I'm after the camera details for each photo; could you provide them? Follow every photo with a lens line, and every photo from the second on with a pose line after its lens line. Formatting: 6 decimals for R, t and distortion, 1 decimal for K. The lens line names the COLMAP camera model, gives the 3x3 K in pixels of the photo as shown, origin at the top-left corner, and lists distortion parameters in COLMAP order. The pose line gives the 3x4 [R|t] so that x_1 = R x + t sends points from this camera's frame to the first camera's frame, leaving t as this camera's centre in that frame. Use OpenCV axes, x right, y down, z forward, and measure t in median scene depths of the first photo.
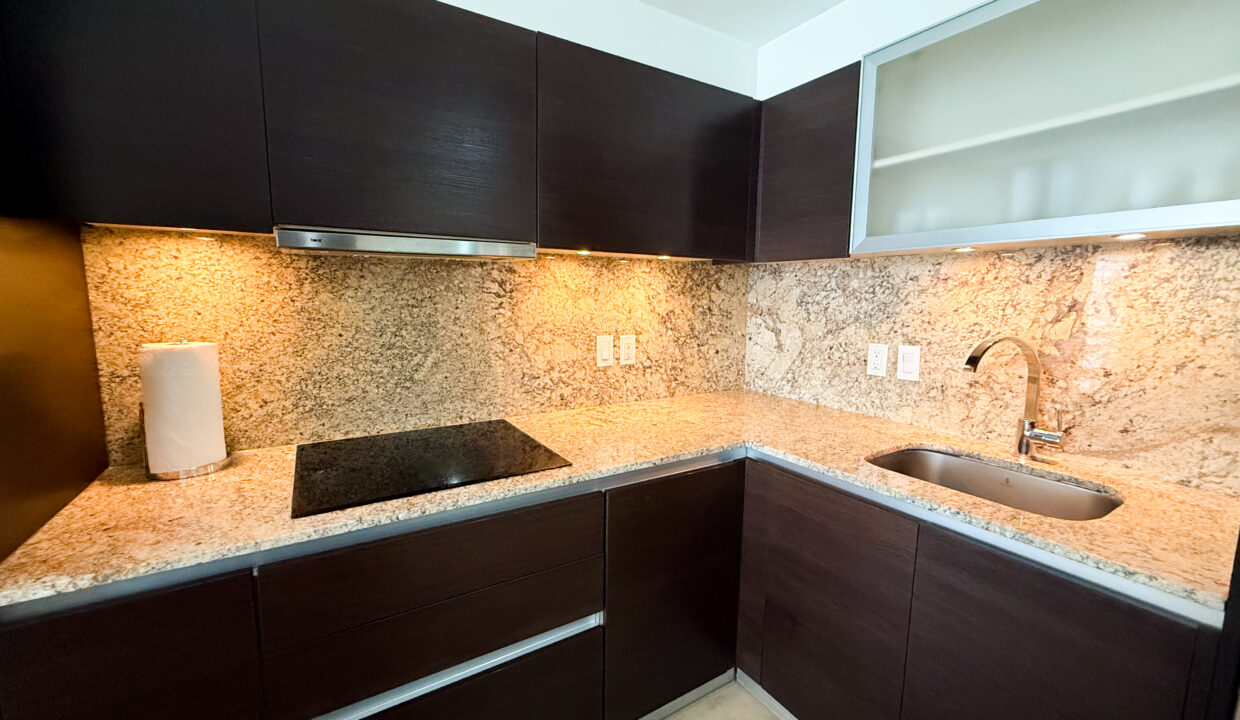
lens RADIAL K [[495.2, 0, 618.2], [0, 495.2, 361.8], [0, 0, 1]] dist [0.001330, 0.000257]
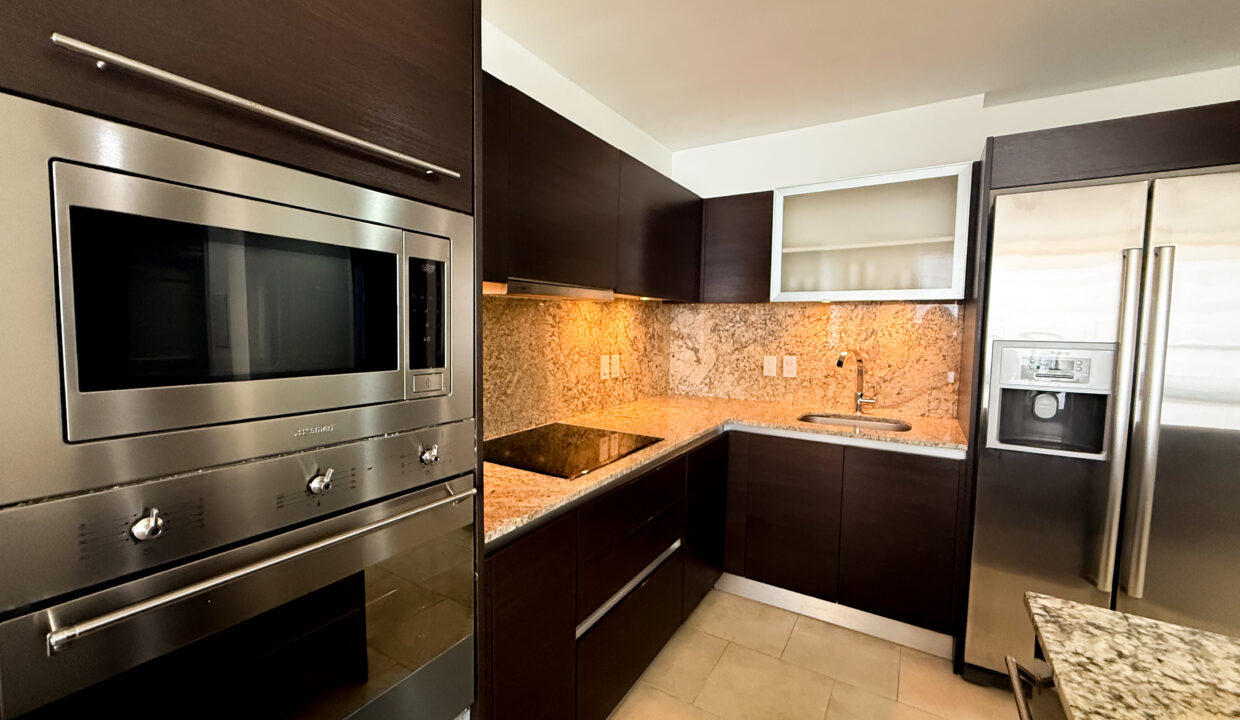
lens RADIAL K [[495.2, 0, 623.9], [0, 495.2, 360.7], [0, 0, 1]] dist [0.001330, 0.000257]
pose [[0.891224, -0.032127, 0.452424, -0.628434], [0.055611, 0.997702, -0.038698, 0.015529], [-0.450141, 0.059649, 0.890963, -0.214479]]
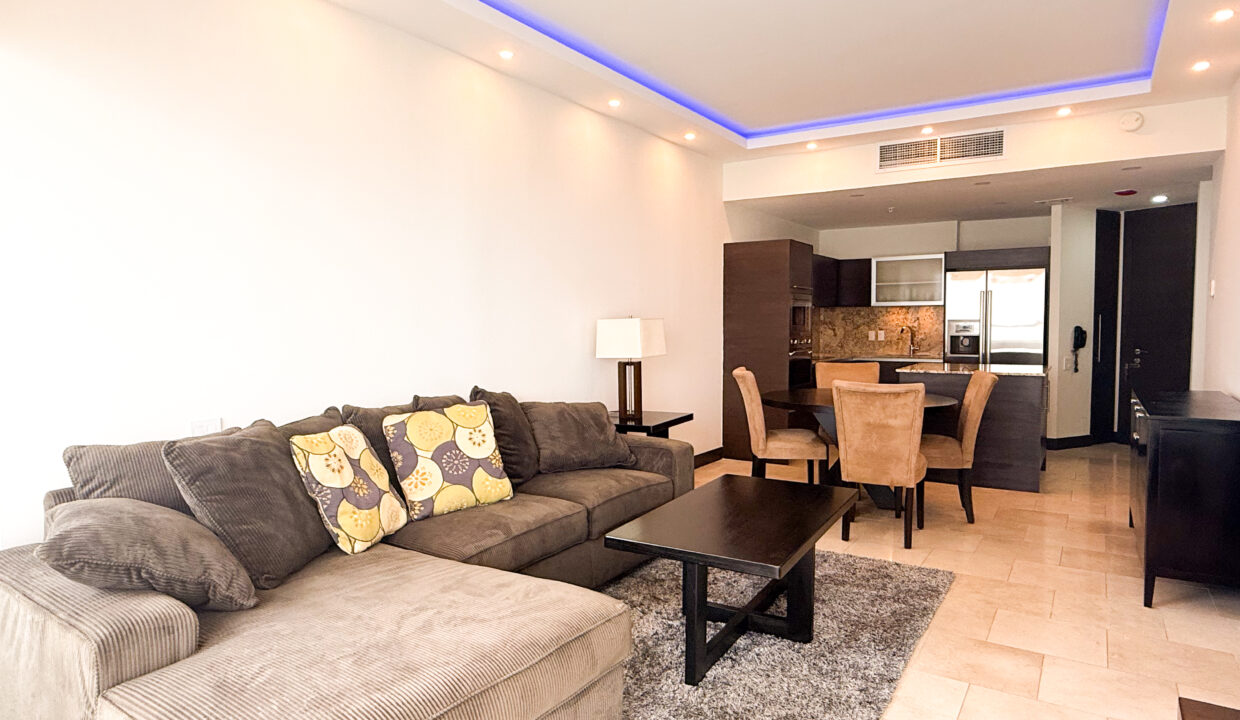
lens RADIAL K [[734.6, 0, 614.1], [0, 734.6, 354.8], [0, 0, 1]] dist [-0.000417, 0.002040]
pose [[0.907402, -0.032100, 0.419036, -3.223363], [0.066517, 0.995480, -0.067781, 0.354278], [-0.414966, 0.089378, 0.905436, -2.838035]]
